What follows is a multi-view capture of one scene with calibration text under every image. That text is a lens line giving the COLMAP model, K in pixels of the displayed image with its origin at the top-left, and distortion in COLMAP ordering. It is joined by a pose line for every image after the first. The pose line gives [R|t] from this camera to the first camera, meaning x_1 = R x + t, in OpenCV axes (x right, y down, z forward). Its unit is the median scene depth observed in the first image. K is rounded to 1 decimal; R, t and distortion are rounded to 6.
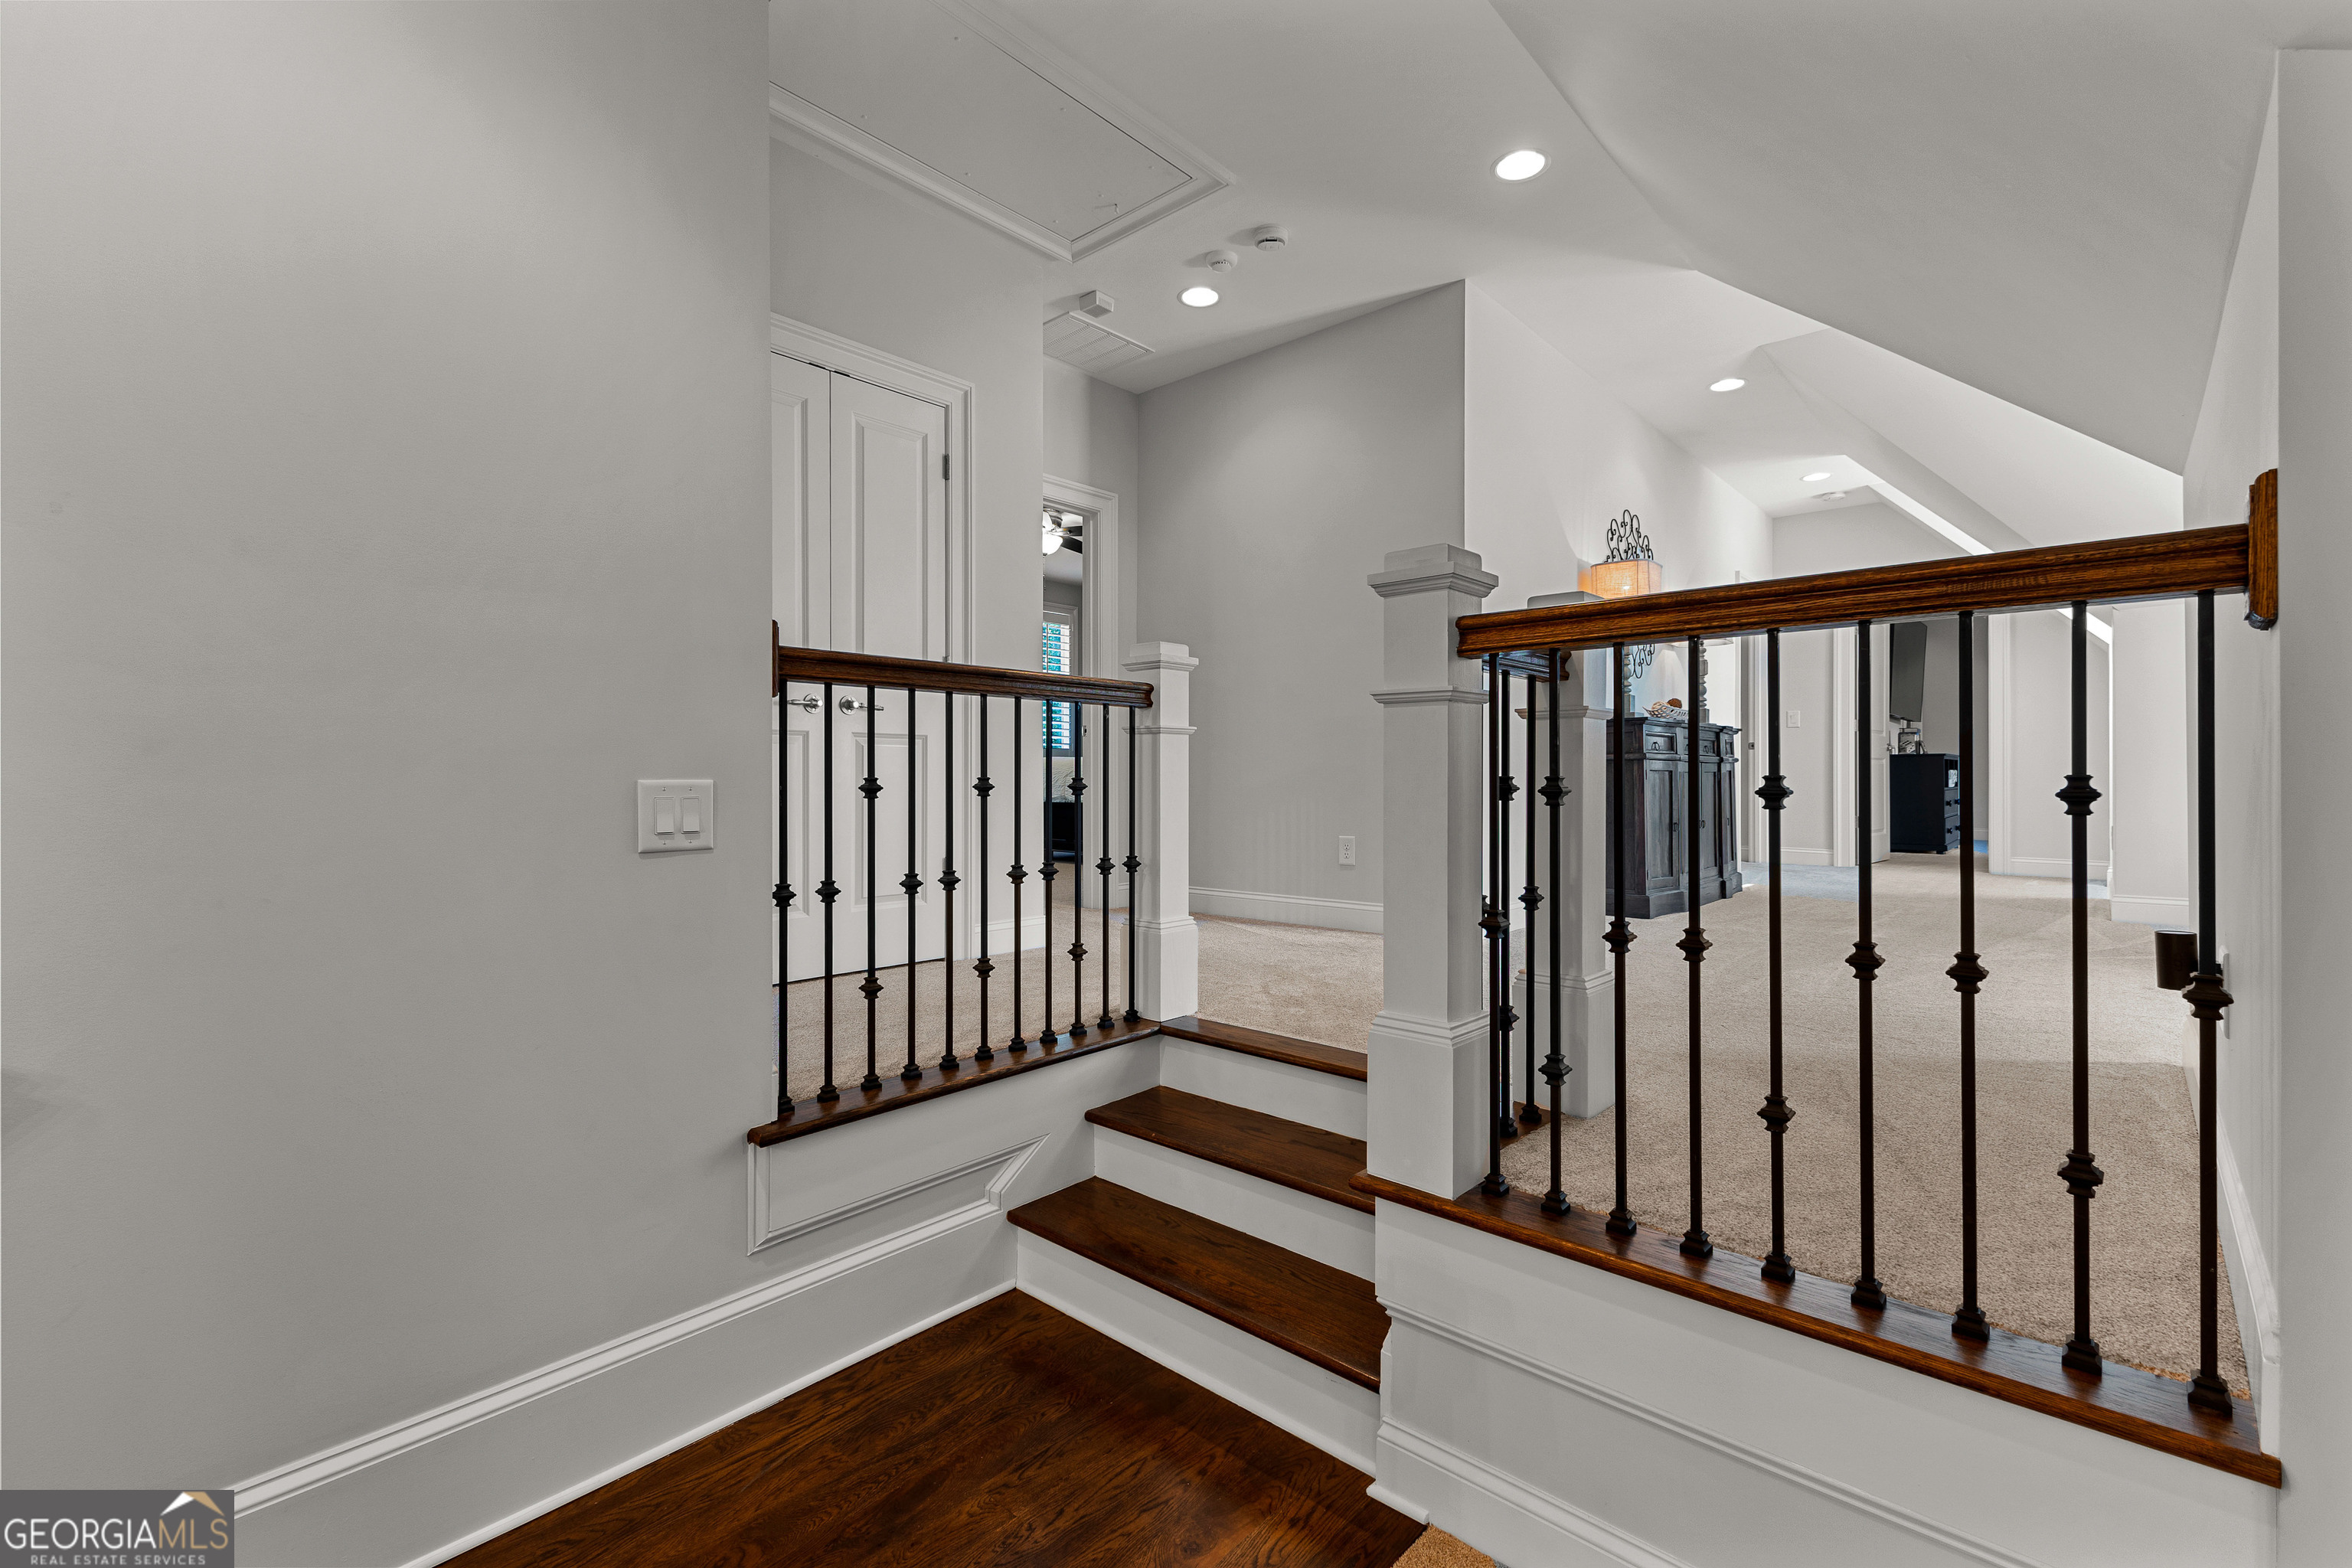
lens RADIAL K [[1015.4, 0, 1184.1], [0, 1015.4, 774.5], [0, 0, 1]] dist [0.009240, 0.000147]
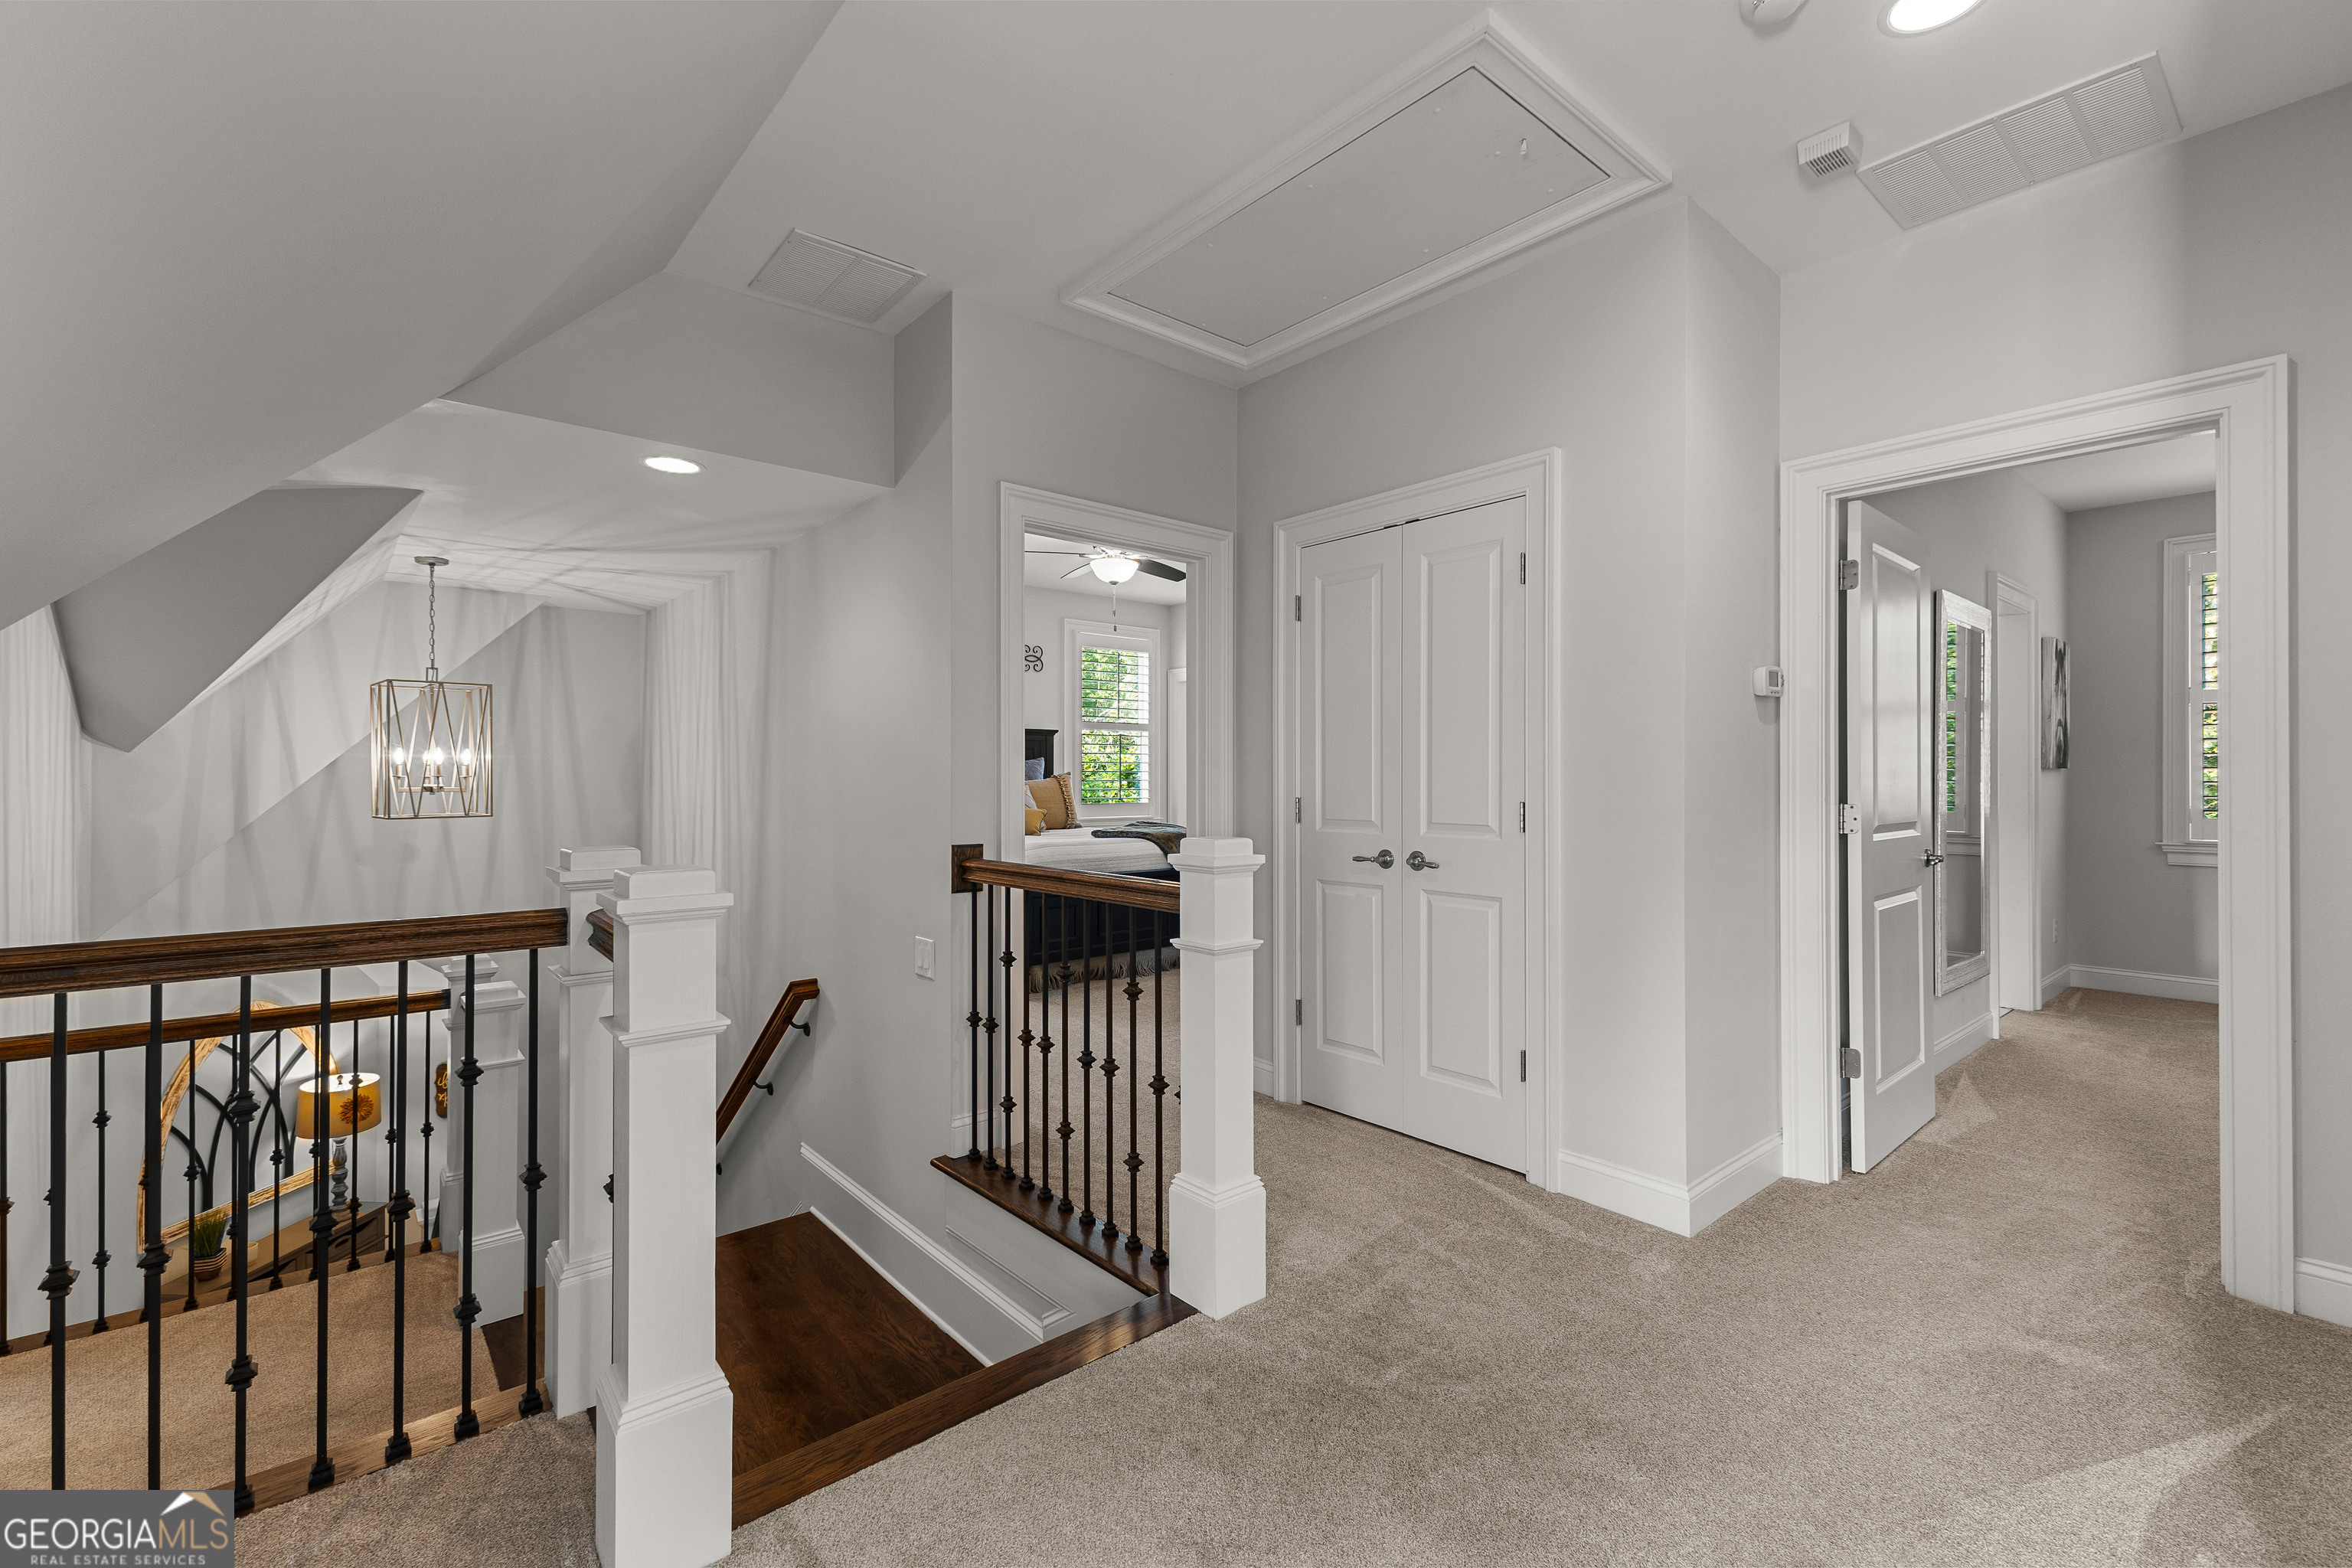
lens RADIAL K [[1015.4, 0, 1184.1], [0, 1015.4, 774.5], [0, 0, 1]] dist [0.009240, 0.000147]
pose [[-0.128479, -0.008730, -0.991674, 1.049753], [0.003707, 0.999950, -0.009283, -0.225448], [0.991705, -0.004869, -0.128440, 1.438718]]
